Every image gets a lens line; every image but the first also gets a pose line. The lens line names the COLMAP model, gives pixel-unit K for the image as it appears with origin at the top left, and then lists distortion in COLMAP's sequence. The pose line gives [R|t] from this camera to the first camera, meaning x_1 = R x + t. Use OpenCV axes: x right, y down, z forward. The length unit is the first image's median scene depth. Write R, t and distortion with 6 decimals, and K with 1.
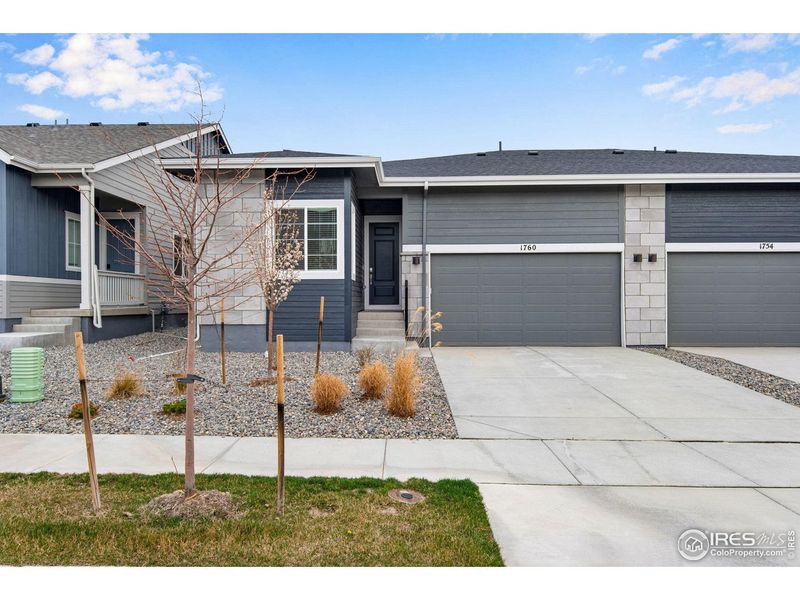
lens RADIAL K [[549.5, 0, 397.7], [0, 549.5, 300.3], [0, 0, 1]] dist [0.009065, 0.003755]
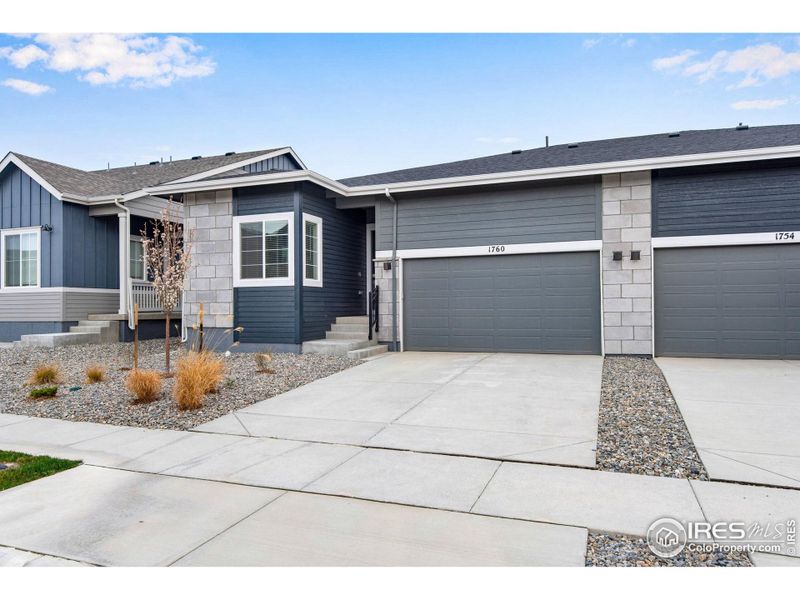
lens RADIAL K [[549.5, 0, 397.2], [0, 549.5, 300.5], [0, 0, 1]] dist [0.009065, 0.003755]
pose [[0.946447, -0.008937, -0.322736, 0.386534], [0.005166, 0.999908, -0.012541, 0.004242], [0.322818, 0.010202, 0.946406, 0.043449]]
